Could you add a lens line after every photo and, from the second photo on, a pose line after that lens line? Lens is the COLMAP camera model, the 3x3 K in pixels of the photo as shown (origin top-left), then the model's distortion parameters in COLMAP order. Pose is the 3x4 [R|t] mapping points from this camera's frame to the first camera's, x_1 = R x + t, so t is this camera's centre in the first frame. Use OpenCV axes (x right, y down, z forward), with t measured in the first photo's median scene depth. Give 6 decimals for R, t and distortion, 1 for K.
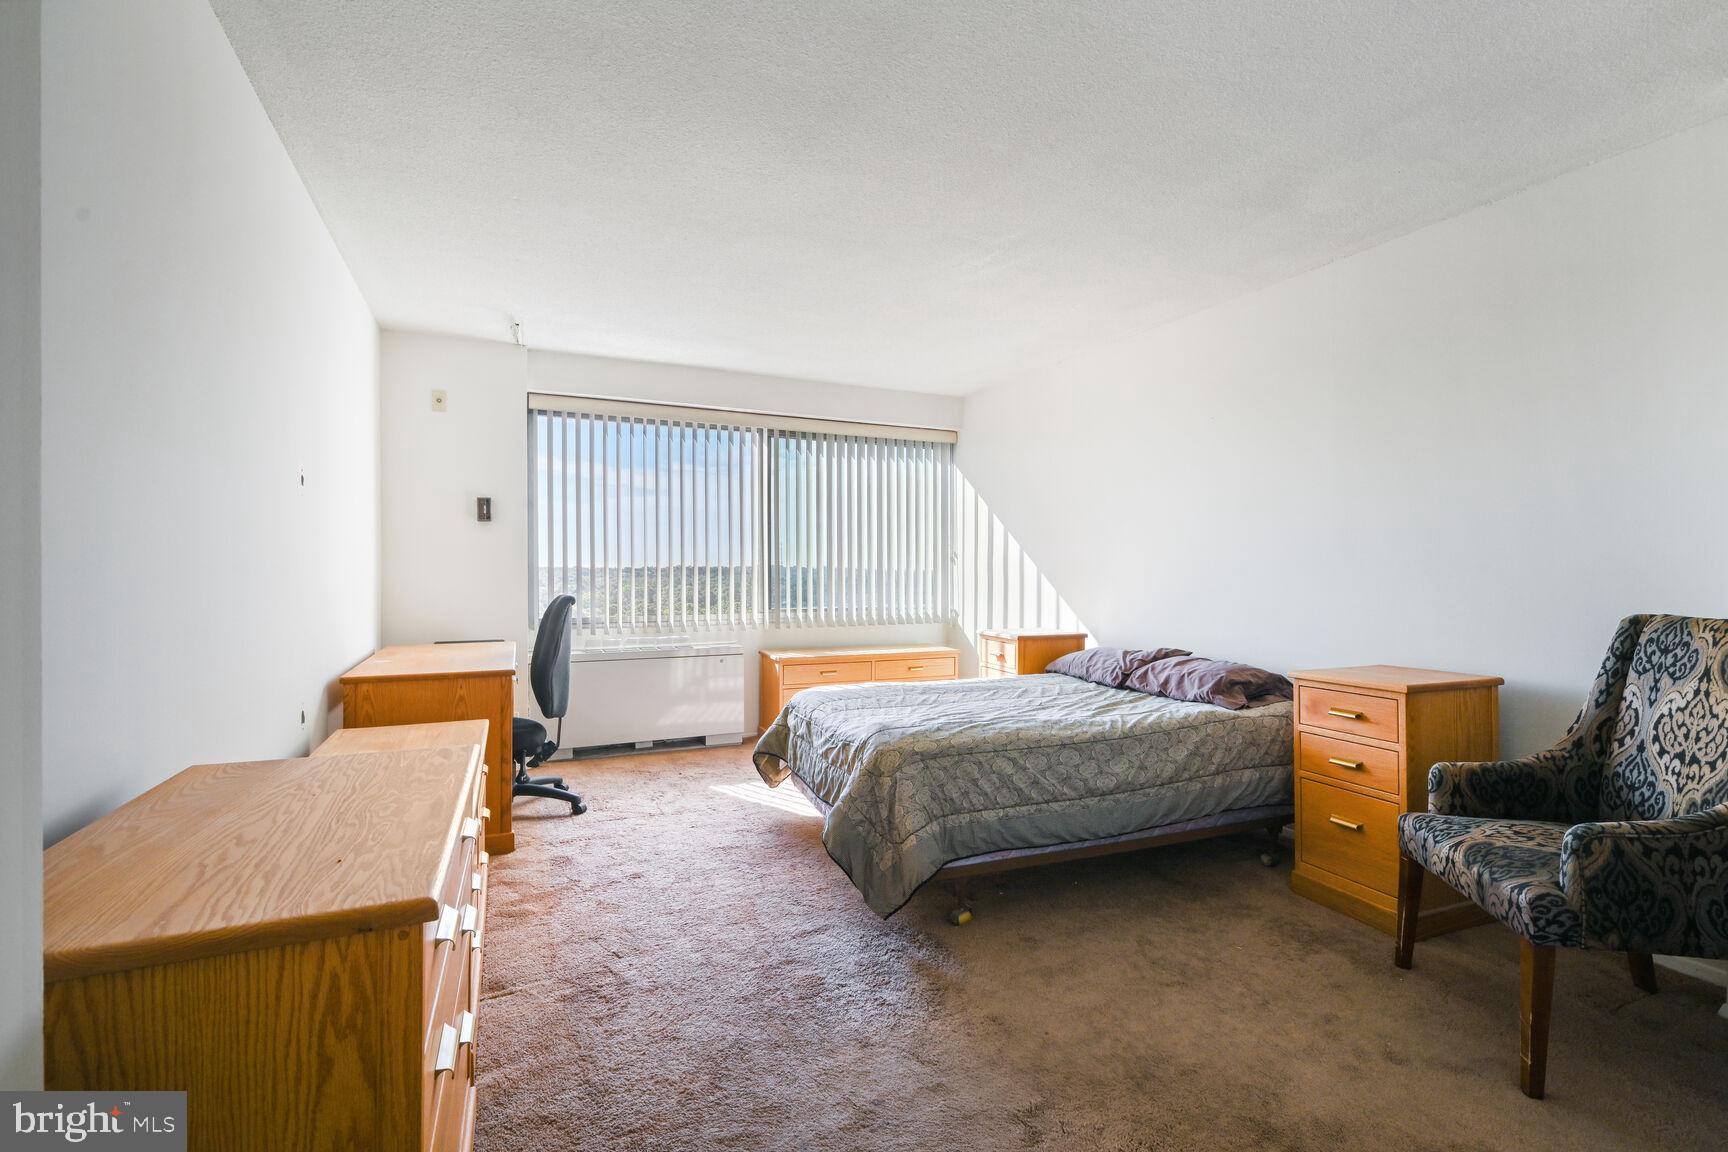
lens RADIAL K [[777.5, 0, 883.2], [0, 777.5, 567.9], [0, 0, 1]] dist [-0.001736, -0.000539]
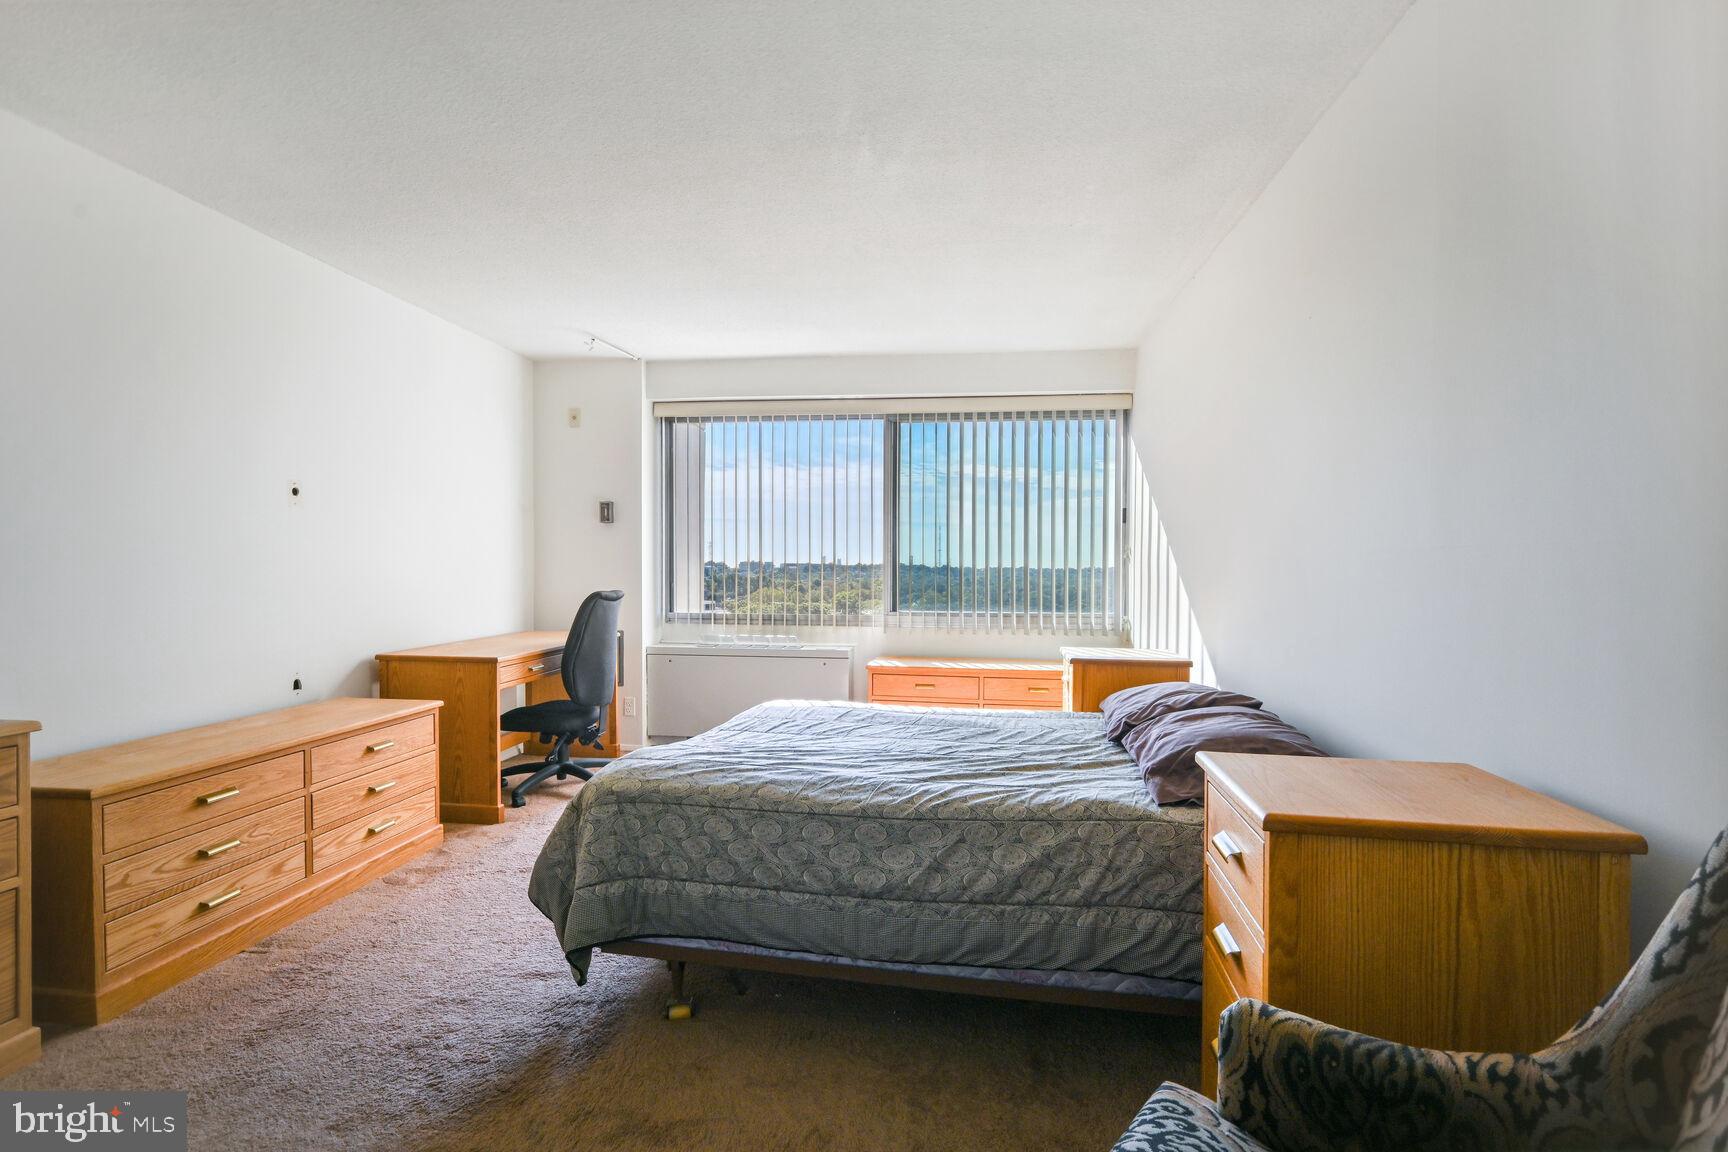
lens RADIAL K [[778.8, 0, 864.0], [0, 778.8, 576.0], [0, 0, 1]] dist [-0.001192, 0.001026]
pose [[0.844474, 0.009411, -0.535514, 0.630867], [-0.004141, 0.999930, 0.011043, 0.002894], [0.535581, -0.007107, 0.844454, 0.415556]]
